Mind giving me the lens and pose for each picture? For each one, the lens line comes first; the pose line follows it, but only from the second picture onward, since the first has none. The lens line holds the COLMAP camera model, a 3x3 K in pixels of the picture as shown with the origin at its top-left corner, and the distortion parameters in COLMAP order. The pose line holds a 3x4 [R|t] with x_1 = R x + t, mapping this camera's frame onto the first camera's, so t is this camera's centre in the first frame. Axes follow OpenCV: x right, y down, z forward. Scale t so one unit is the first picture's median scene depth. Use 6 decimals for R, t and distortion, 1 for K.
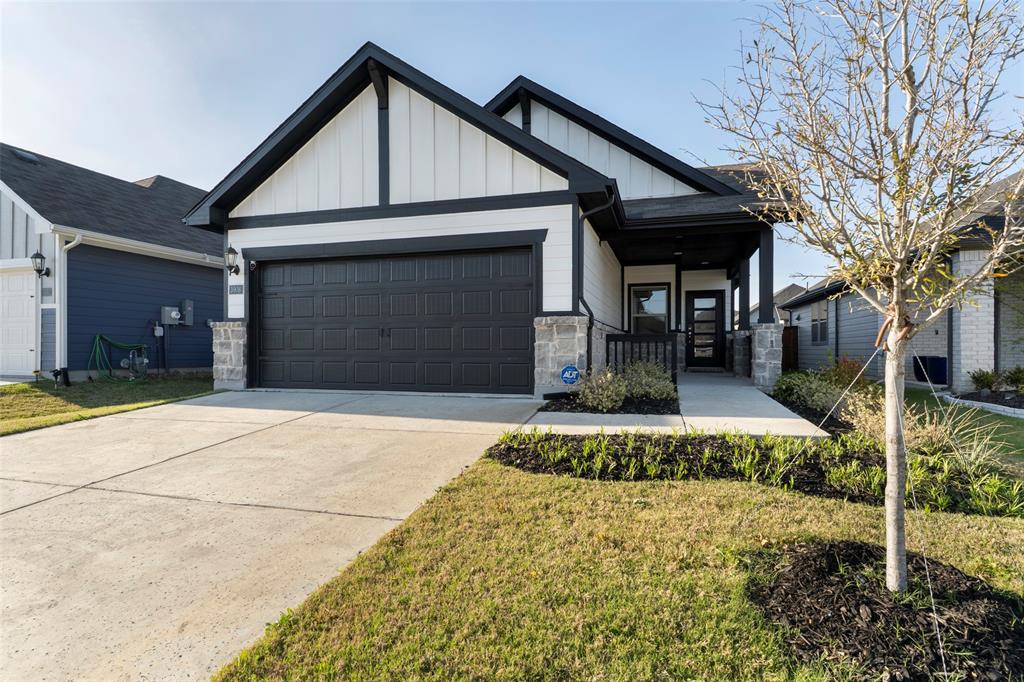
lens RADIAL K [[537.0, 0, 504.4], [0, 537.0, 342.4], [0, 0, 1]] dist [0.001461, 0.000712]
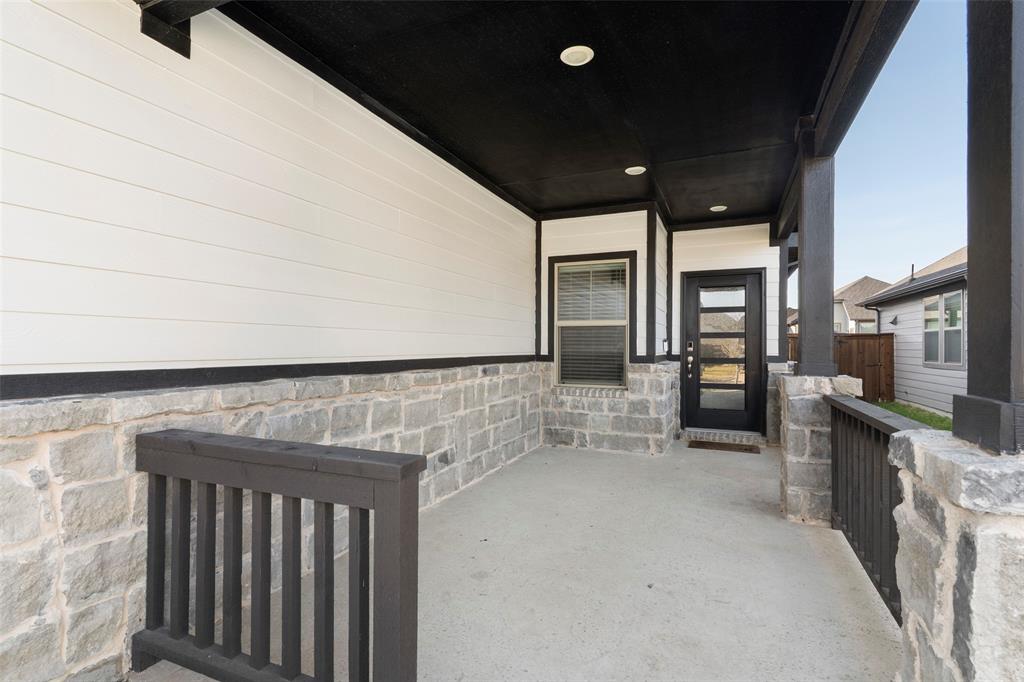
lens RADIAL K [[487.4, 0, 506.4], [0, 487.4, 341.6], [0, 0, 1]] dist [0.003156, 0.001373]
pose [[0.992416, 0.000663, -0.122919, 0.232974], [-0.000183, 0.999992, 0.003916, -0.034622], [0.122921, -0.003864, 0.992409, 0.536032]]
